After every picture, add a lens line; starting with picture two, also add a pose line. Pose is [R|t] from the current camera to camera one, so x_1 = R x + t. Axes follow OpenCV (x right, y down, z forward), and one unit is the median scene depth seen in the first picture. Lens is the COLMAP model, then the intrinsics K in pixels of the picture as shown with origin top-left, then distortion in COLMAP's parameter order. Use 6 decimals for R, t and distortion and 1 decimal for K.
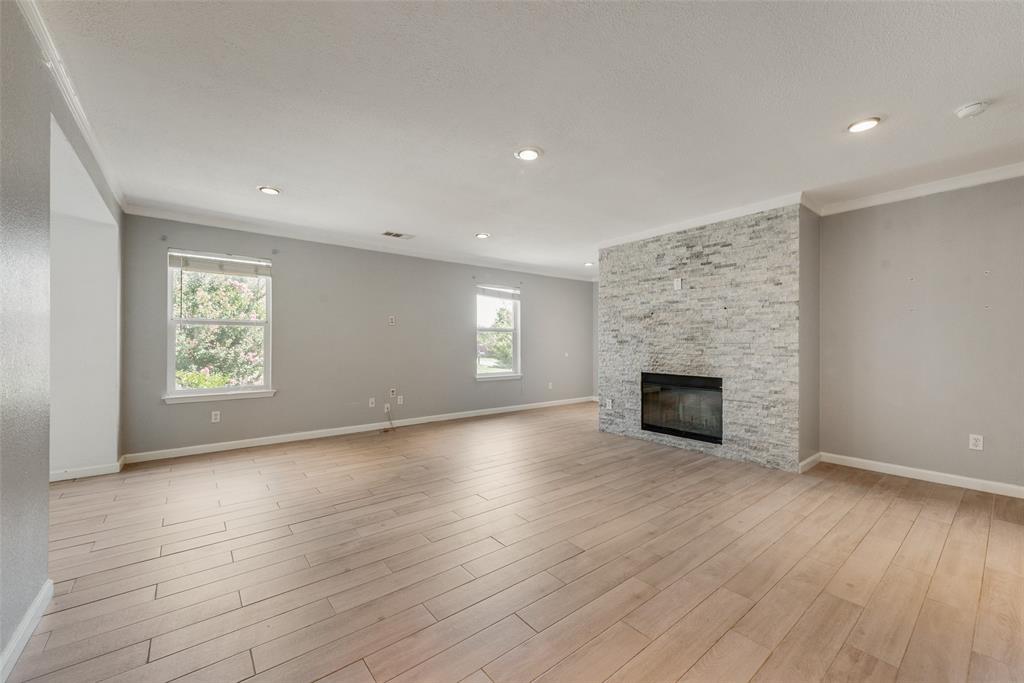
lens RADIAL K [[404.4, 0, 508.8], [0, 404.4, 342.2], [0, 0, 1]] dist [0.007786, -0.000812]
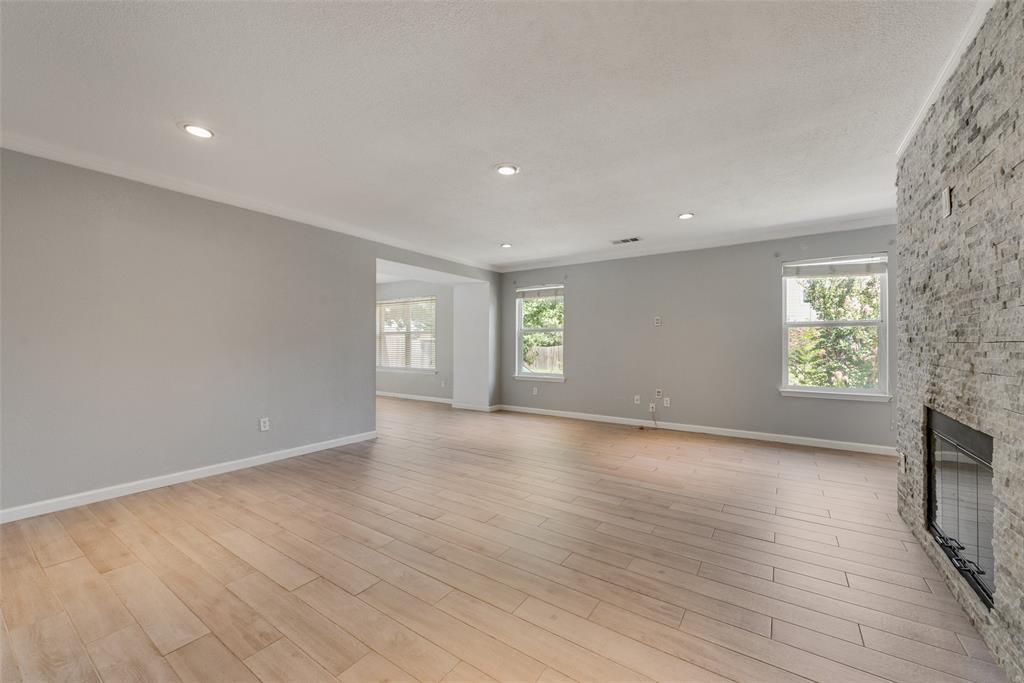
lens RADIAL K [[404.4, 0, 508.8], [0, 404.4, 342.2], [0, 0, 1]] dist [0.007786, -0.000812]
pose [[0.284306, -0.005035, -0.958720, 0.676908], [0.000877, 0.999987, -0.004992, 0.003700], [0.958733, 0.000579, 0.284307, 0.430914]]
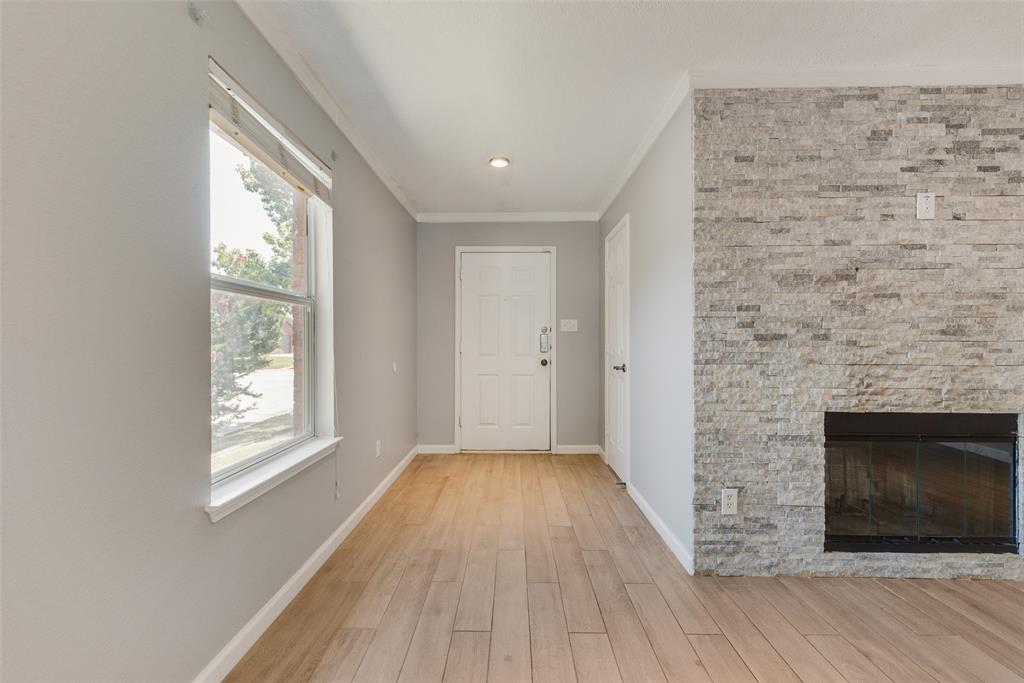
lens RADIAL K [[404.4, 0, 508.8], [0, 404.4, 342.2], [0, 0, 1]] dist [0.007786, -0.000812]
pose [[0.631495, 0.000343, 0.775380, -0.203201], [-0.001384, 0.999999, 0.000684, 0.004016], [-0.775379, -0.001505, 0.631495, 1.043894]]
